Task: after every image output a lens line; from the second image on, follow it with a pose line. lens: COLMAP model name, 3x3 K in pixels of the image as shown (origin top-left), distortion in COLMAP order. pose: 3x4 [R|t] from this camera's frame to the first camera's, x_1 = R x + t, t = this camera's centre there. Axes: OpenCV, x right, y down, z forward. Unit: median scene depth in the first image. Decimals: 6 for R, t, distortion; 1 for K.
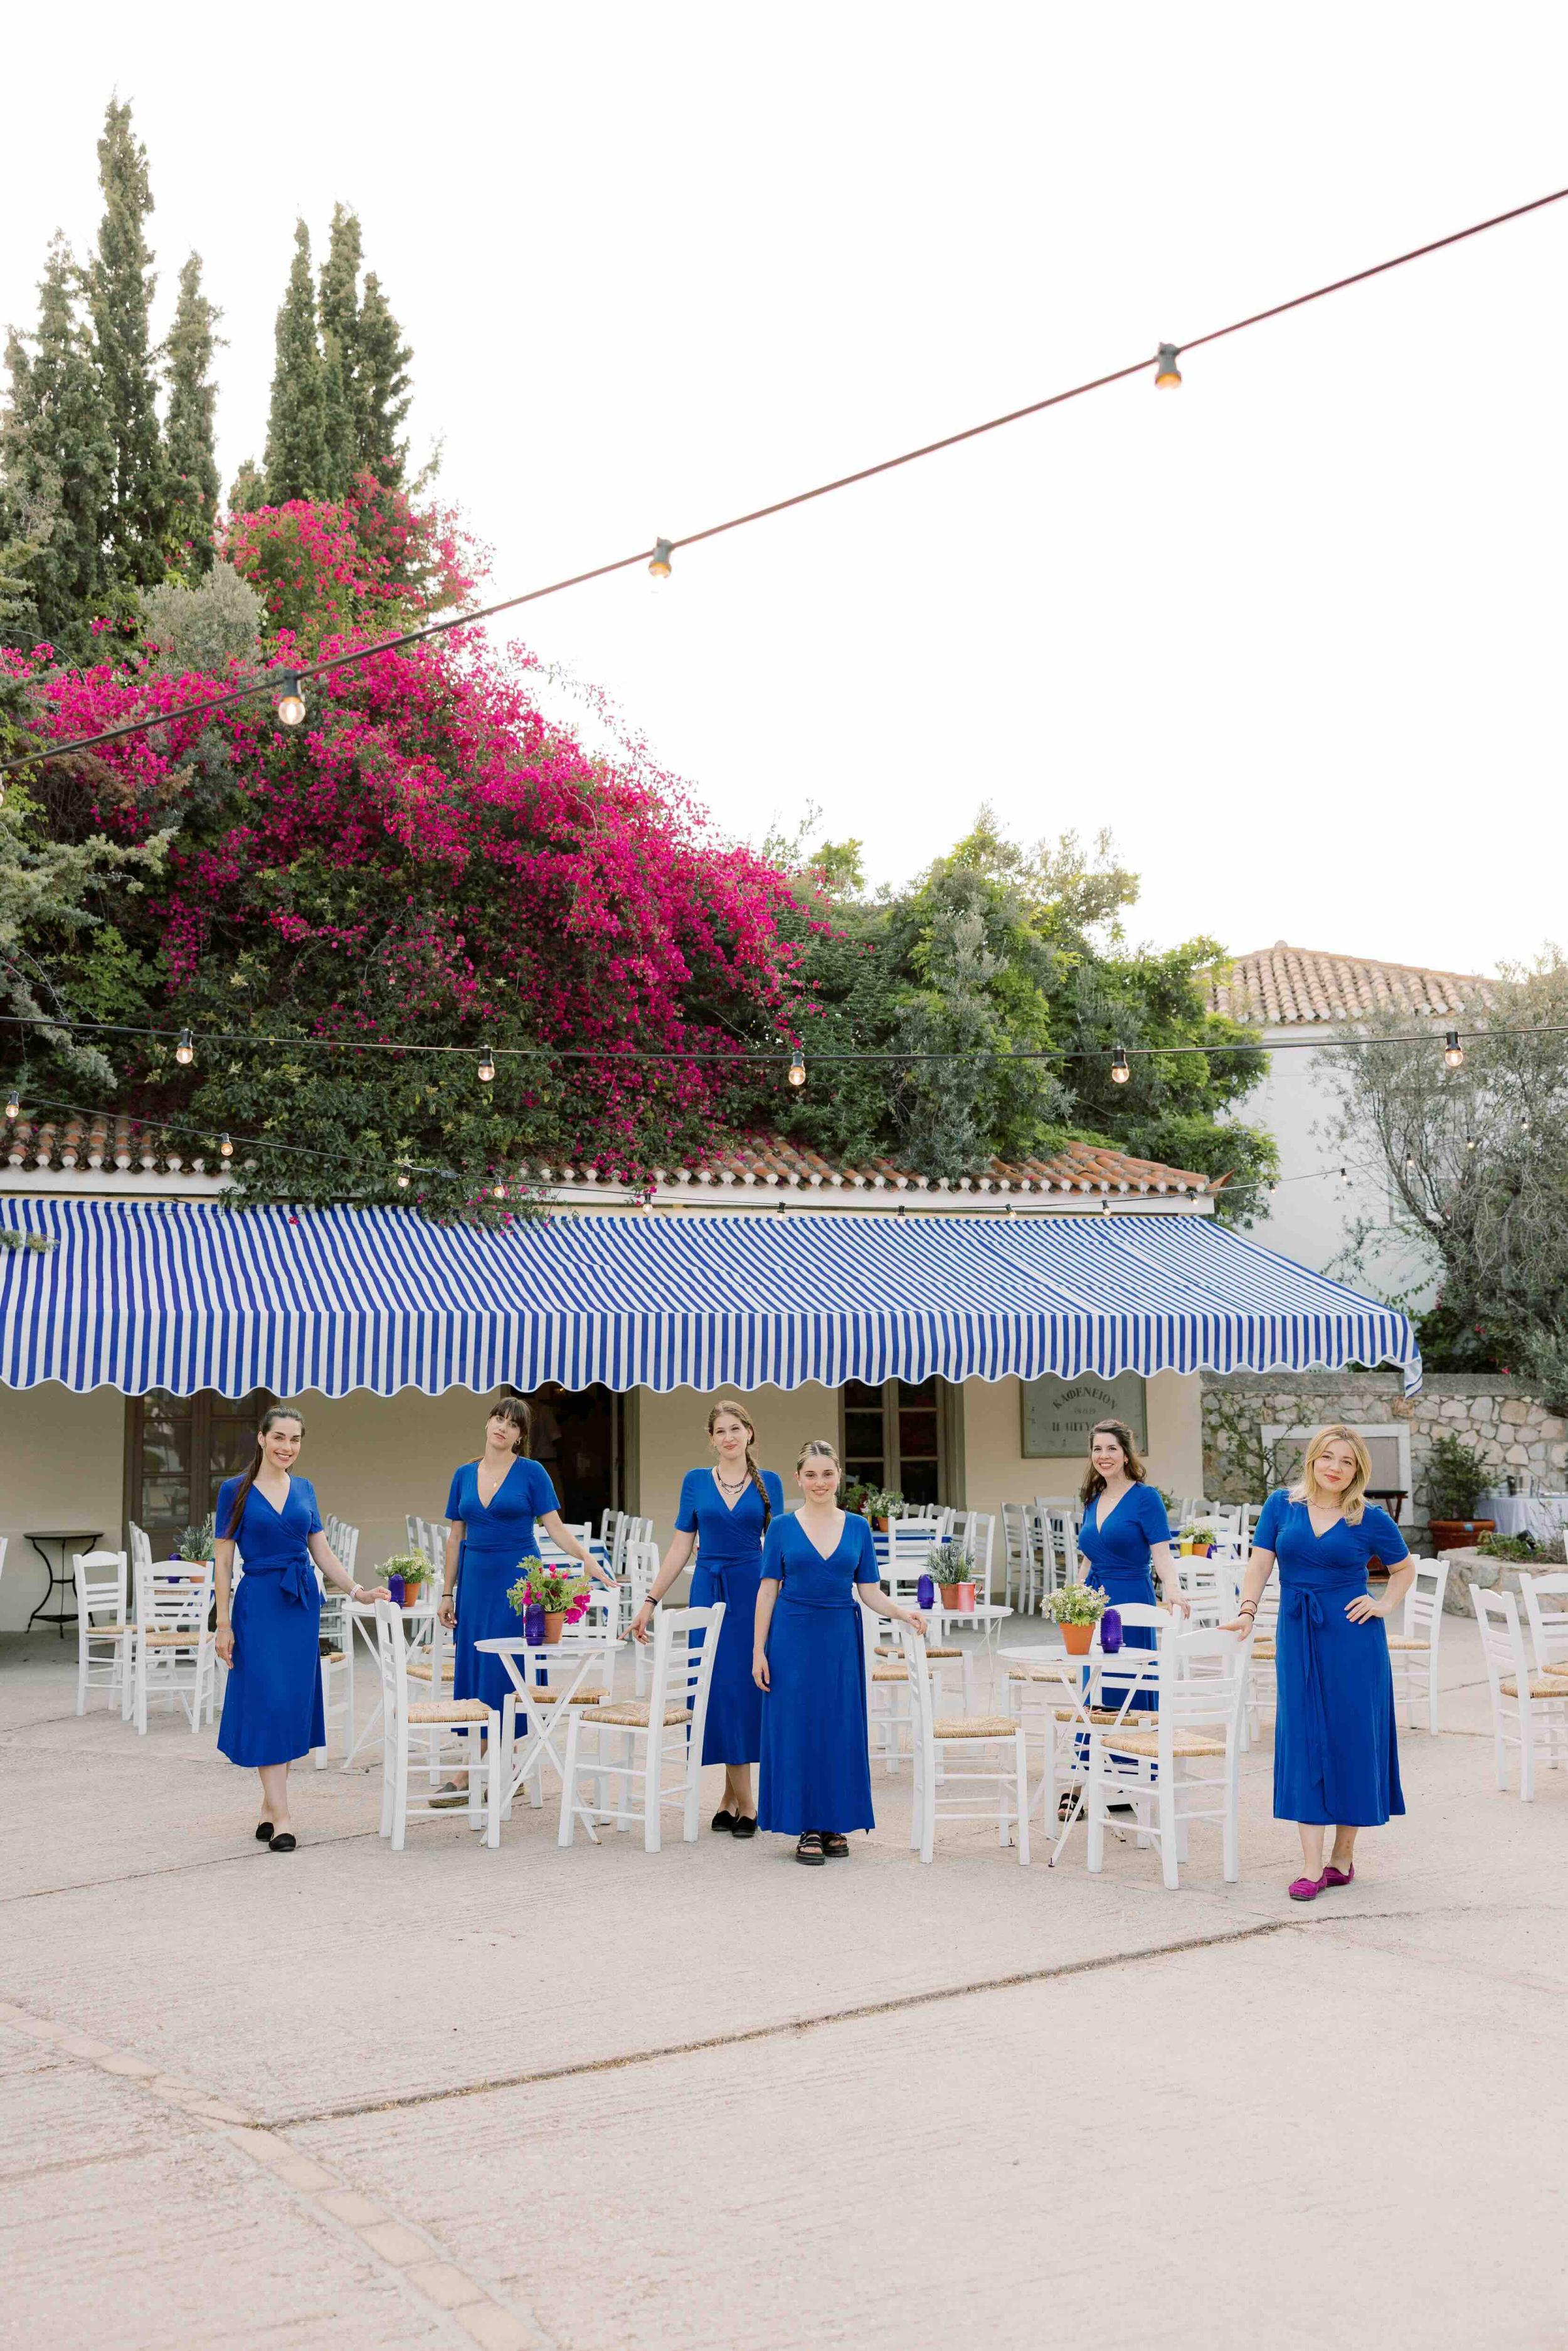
lens RADIAL K [[2129.1, 0, 776.1], [0, 2129.1, 1162.9], [0, 0, 1]] dist [-0.012399, -0.001347]
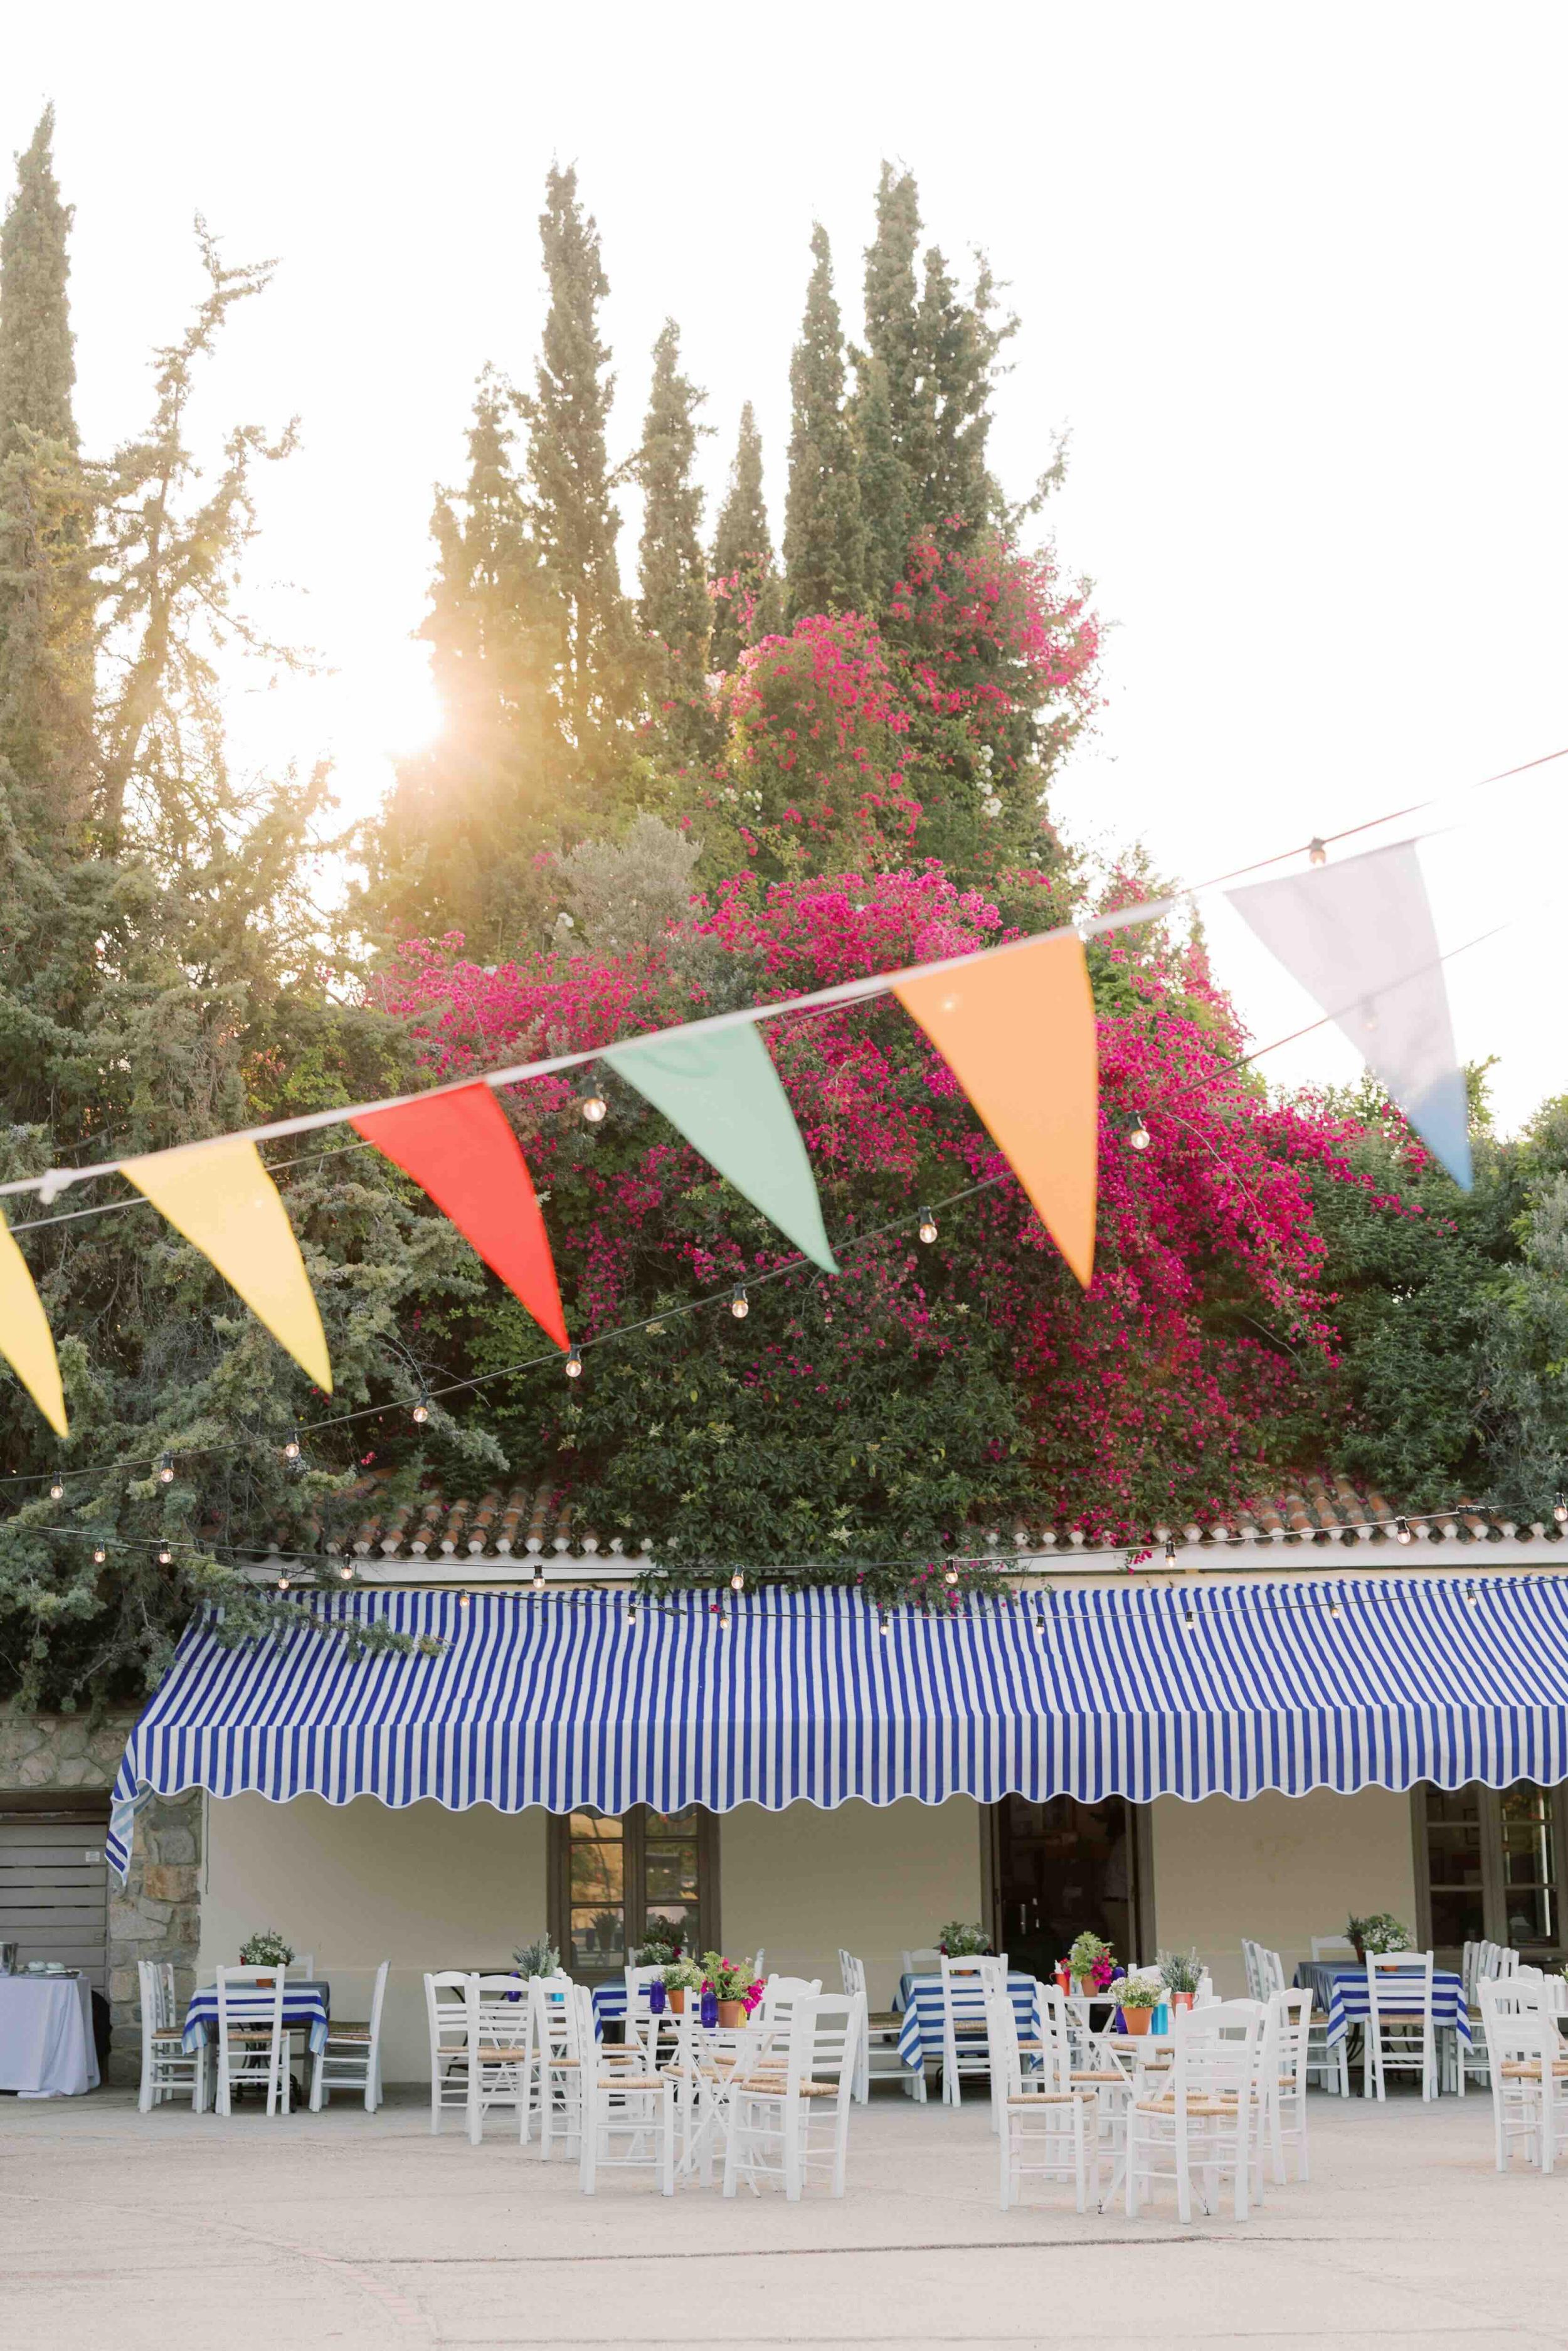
lens RADIAL K [[3863.8, 0, 791.0], [0, 3863.8, 1092.1], [0, 0, 1]] dist [-0.004877, 0.000000]
pose [[0.949252, -0.063803, -0.307977, 0.268159], [0.041651, 0.996085, -0.077979, -0.051894], [0.311746, 0.061195, 0.948193, -0.446449]]
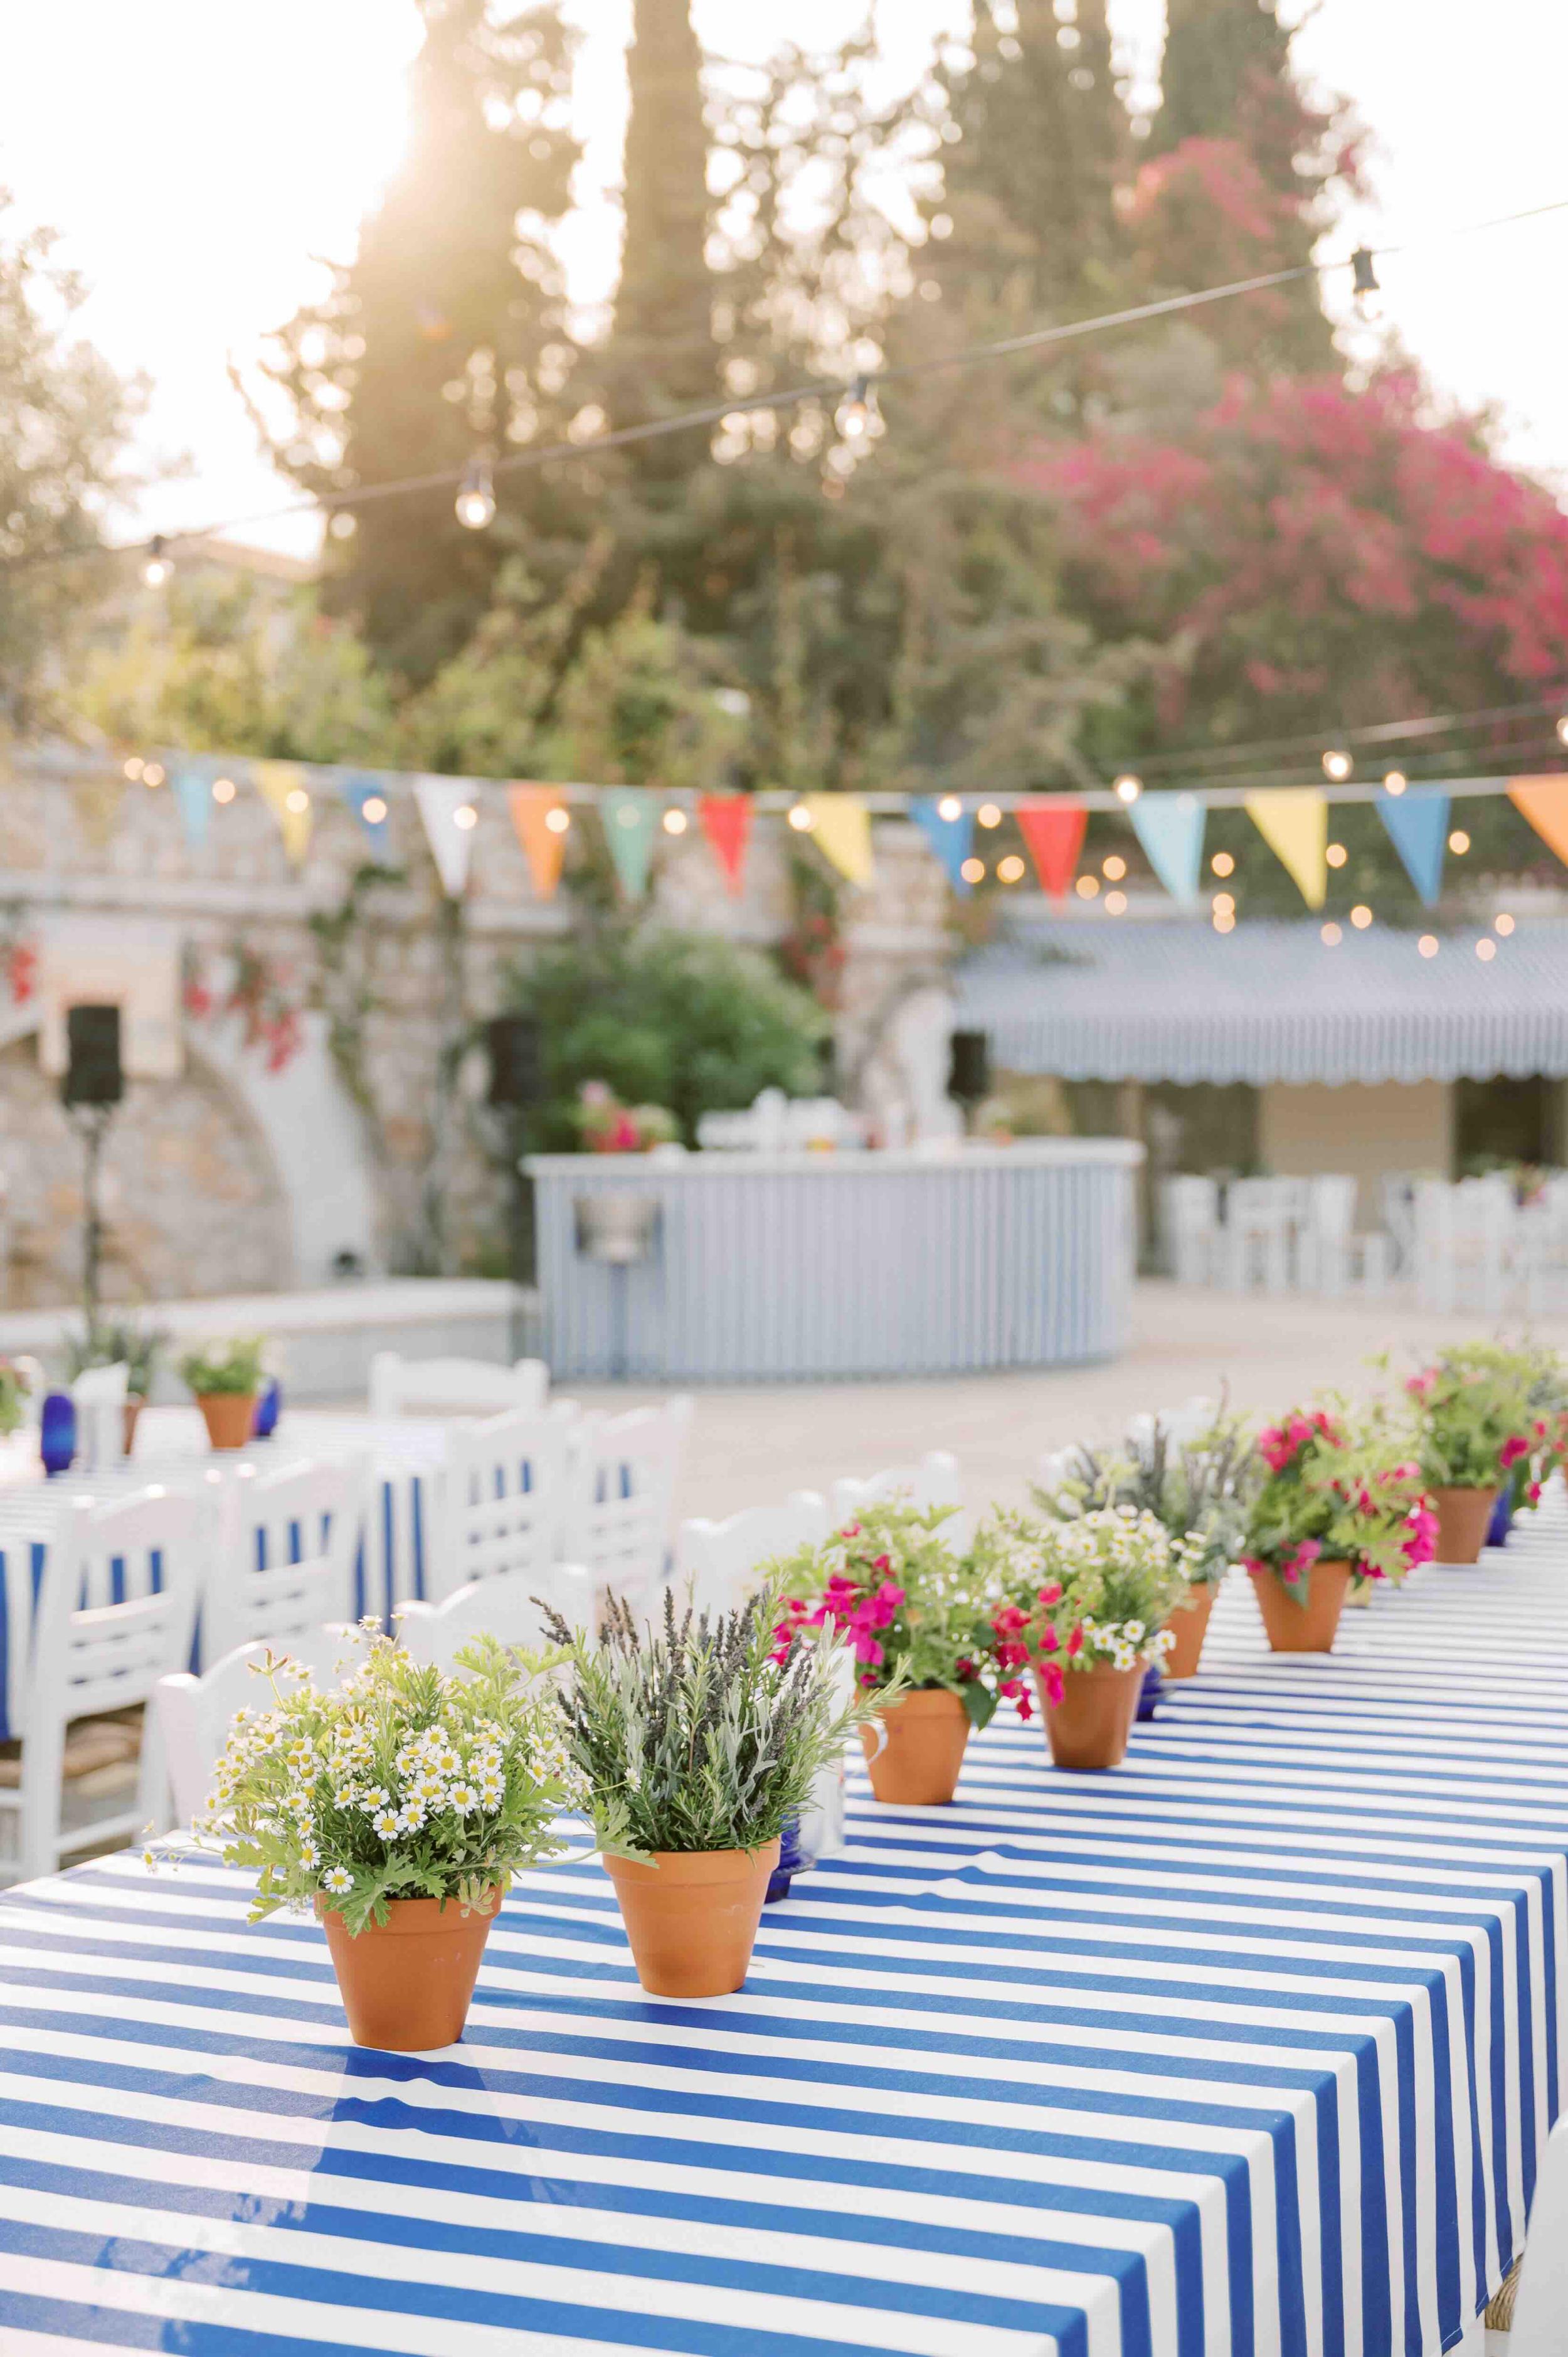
lens RADIAL K [[3380.2, 0, 777.3], [0, 3380.2, 1170.5], [0, 0, 1]] dist [0.002479, 0.000000]
pose [[0.957563, 0.007088, -0.288138, 0.049429], [0.030932, 0.991397, 0.127185, -0.081062], [0.286560, -0.130700, 0.949105, -0.809142]]
